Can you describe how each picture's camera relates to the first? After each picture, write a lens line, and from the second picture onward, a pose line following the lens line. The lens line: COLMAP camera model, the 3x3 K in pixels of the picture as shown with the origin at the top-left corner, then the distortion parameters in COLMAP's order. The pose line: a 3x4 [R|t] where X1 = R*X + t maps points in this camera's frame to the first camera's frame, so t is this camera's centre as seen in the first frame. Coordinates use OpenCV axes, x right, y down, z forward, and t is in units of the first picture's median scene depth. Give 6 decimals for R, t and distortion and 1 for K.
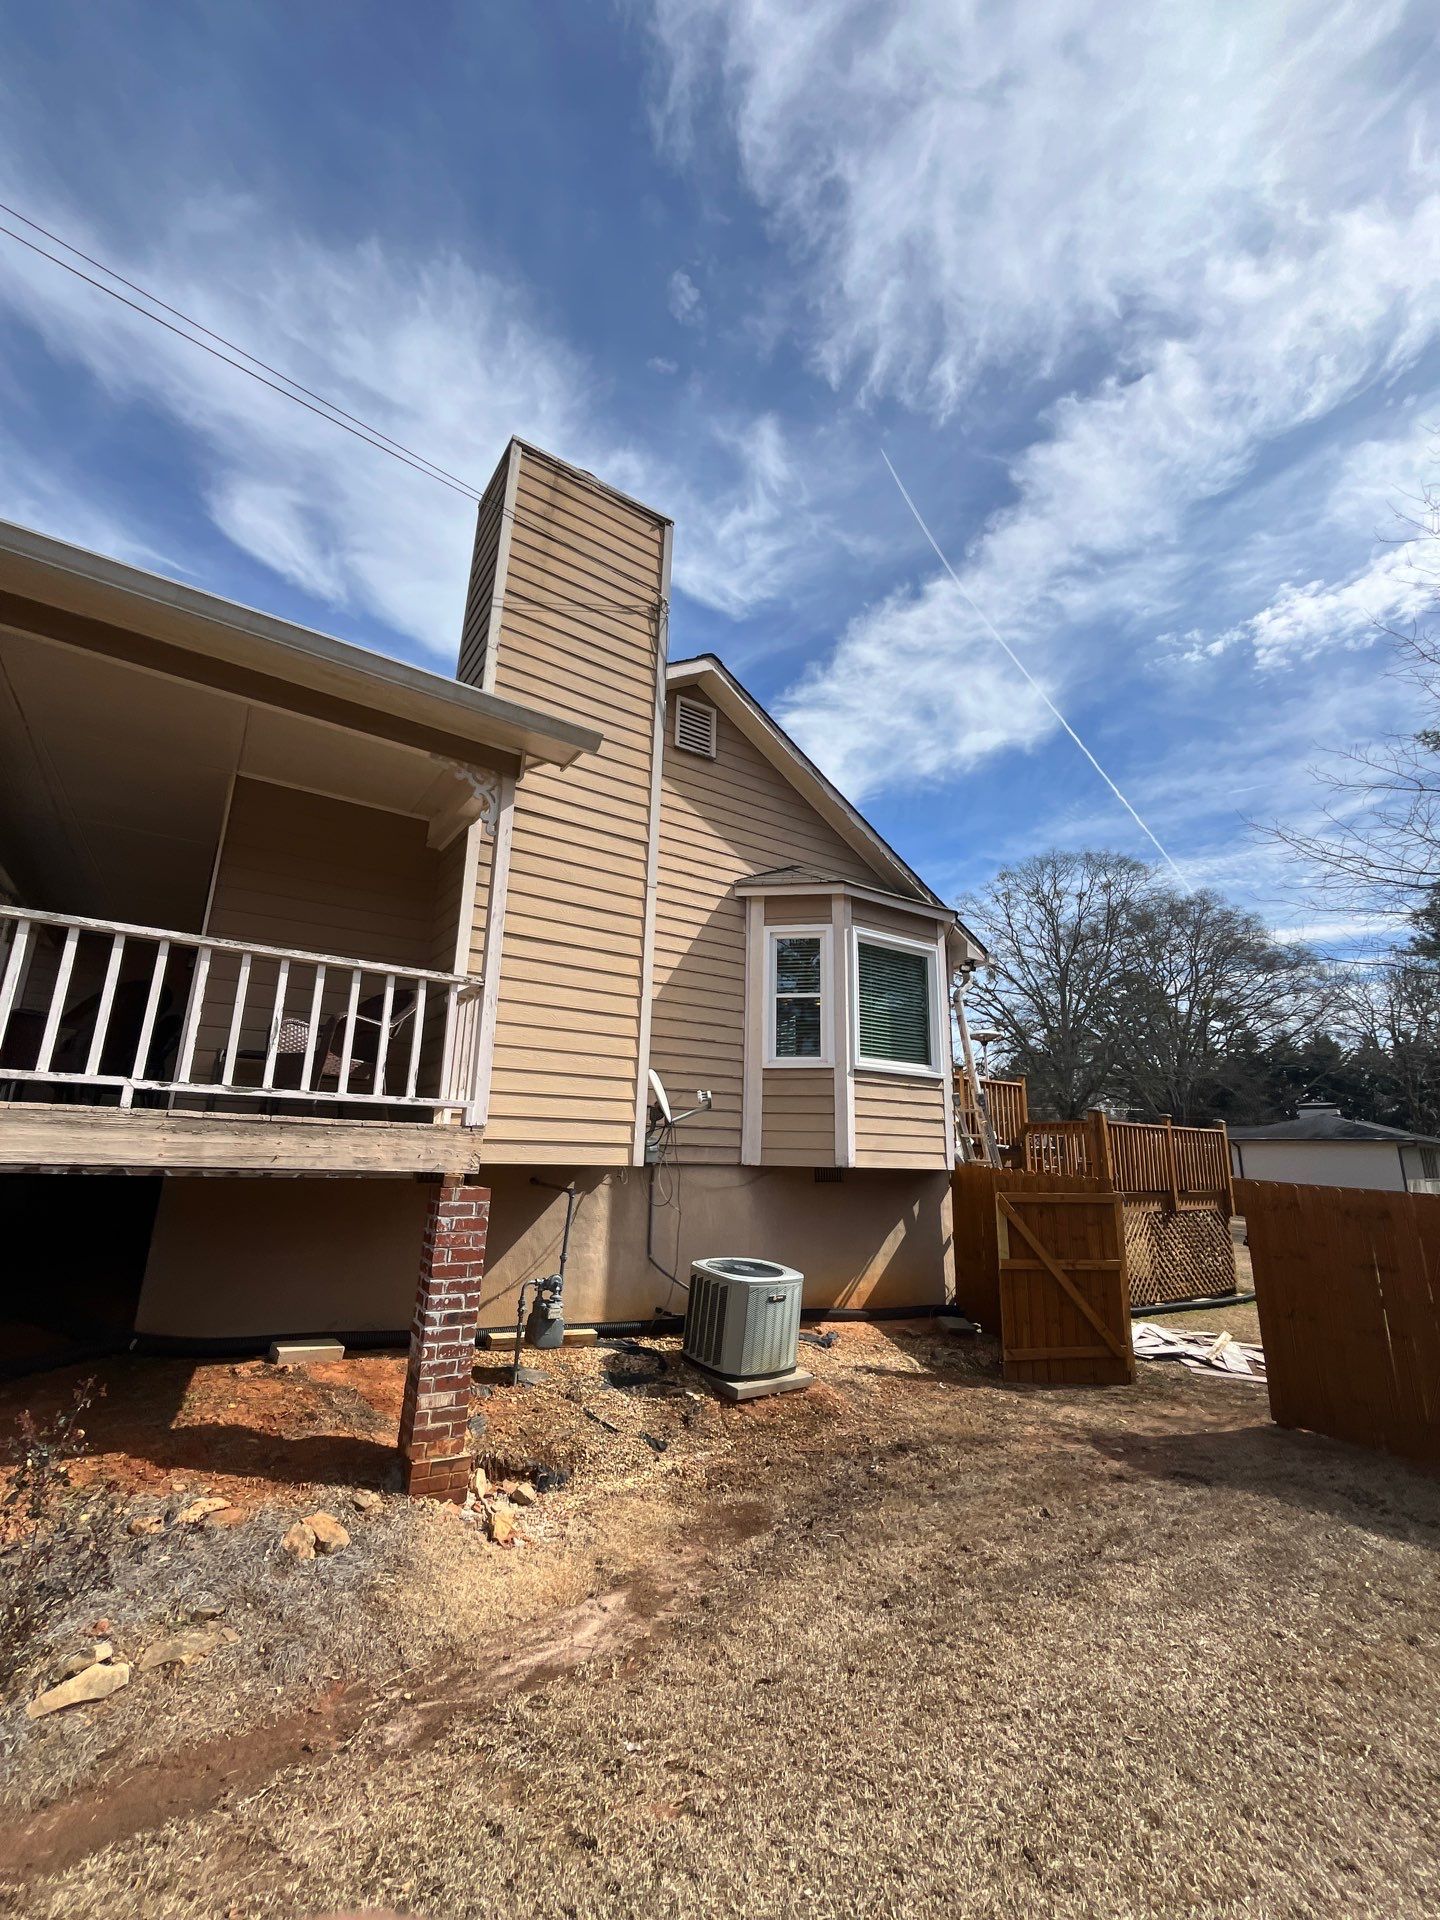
lens RADIAL K [[776.1, 0, 731.3], [0, 776.1, 962.5], [0, 0, 1]] dist [-0.002551, -0.000821]
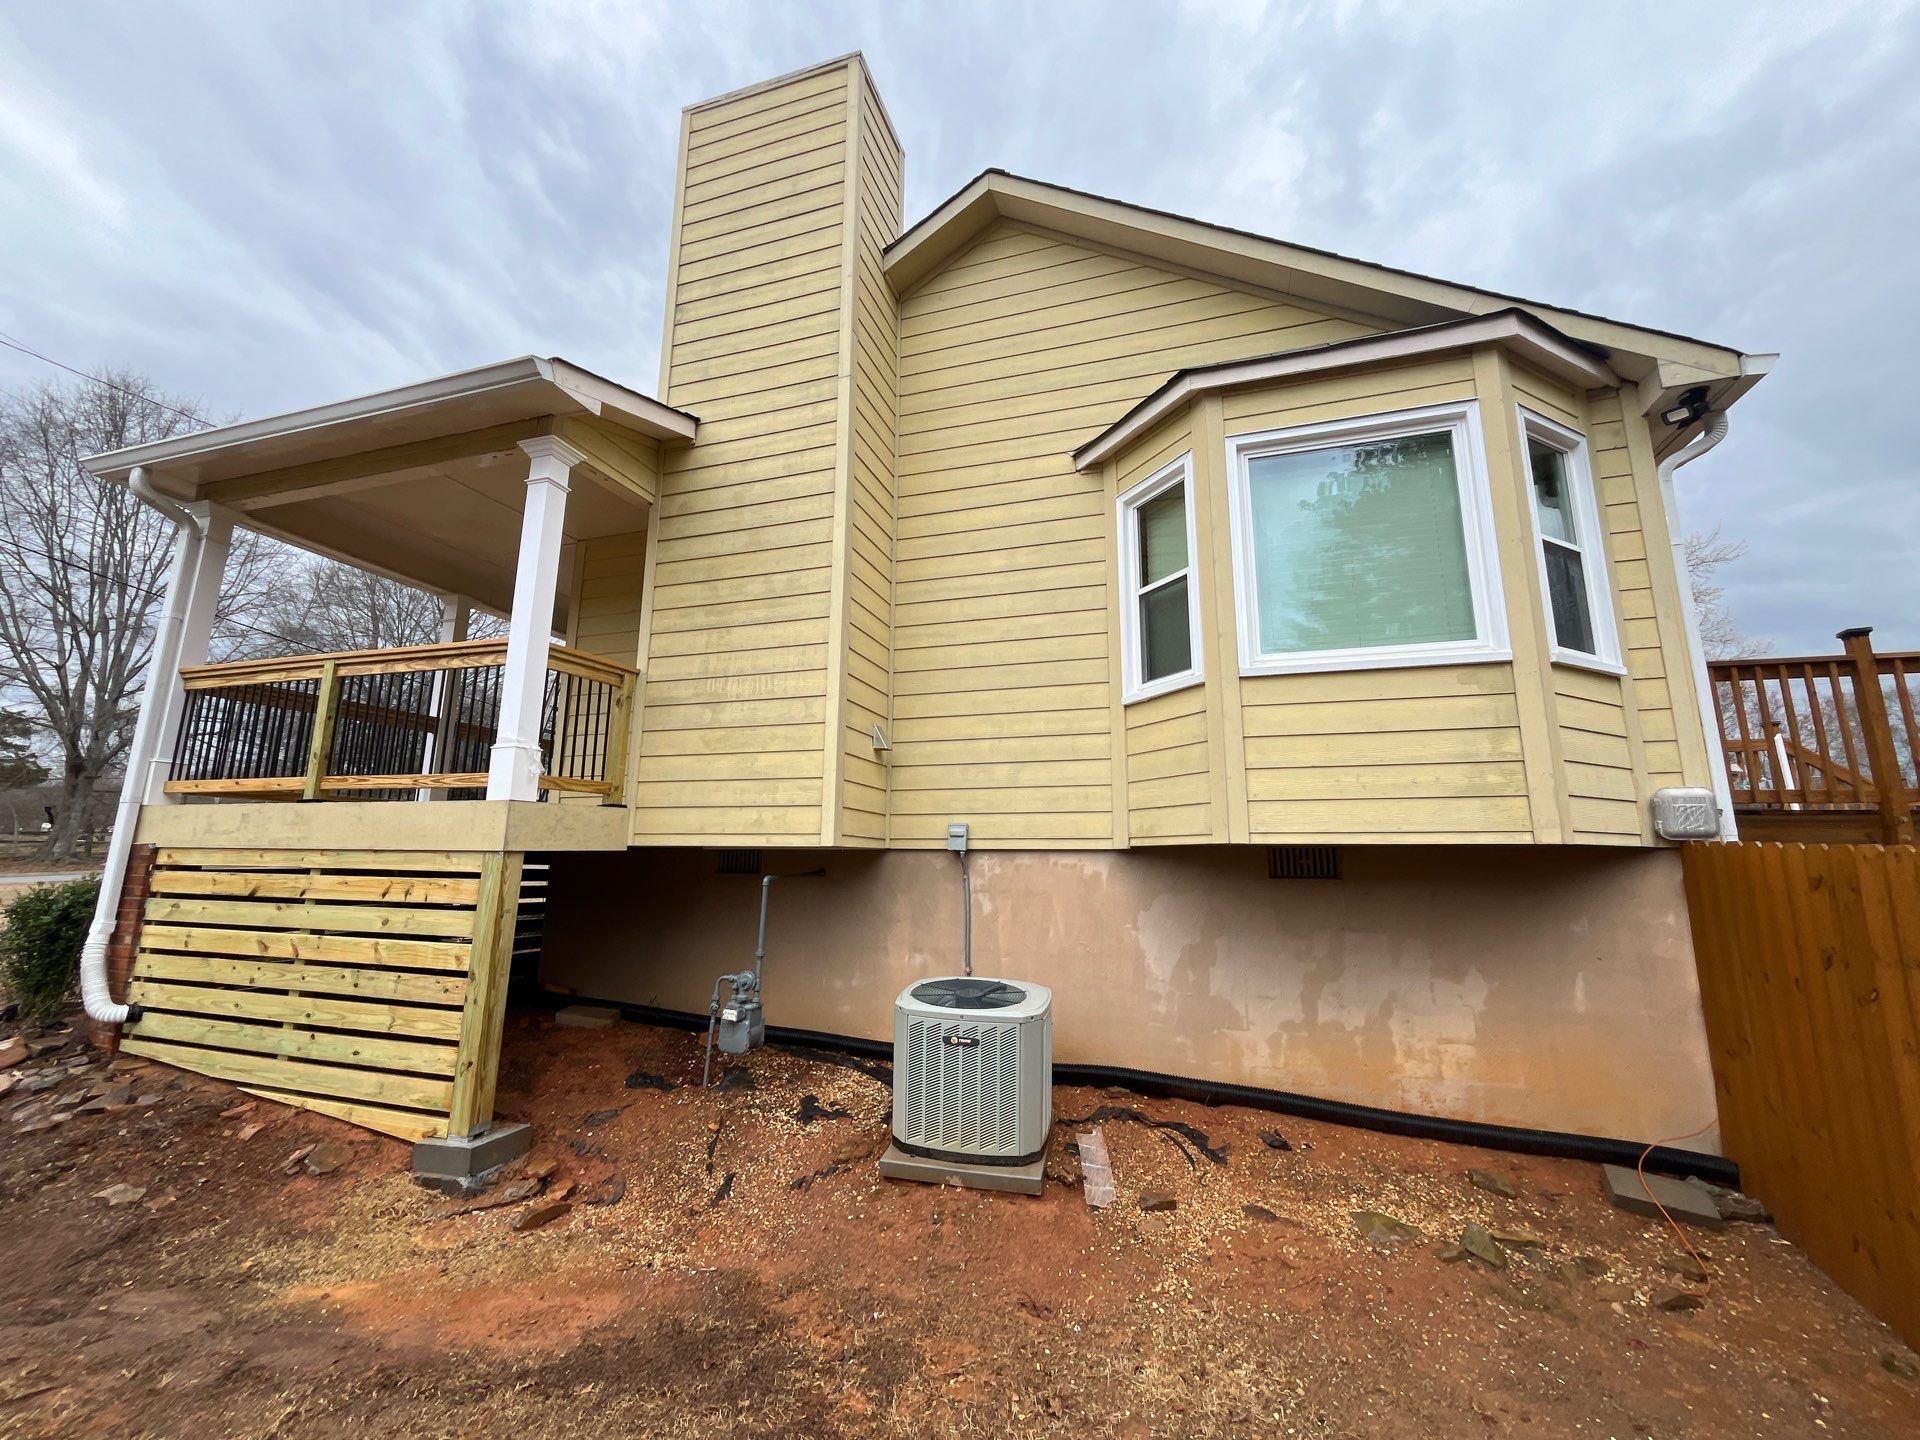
lens RADIAL K [[776.1, 0, 957.0], [0, 776.1, 722.2], [0, 0, 1]] dist [-0.002551, -0.000821]
pose [[0.609700, -0.165623, -0.775136, 0.240236], [0.194352, 0.979310, -0.056378, 0.083317], [0.768436, -0.116276, 0.629275, 0.248520]]
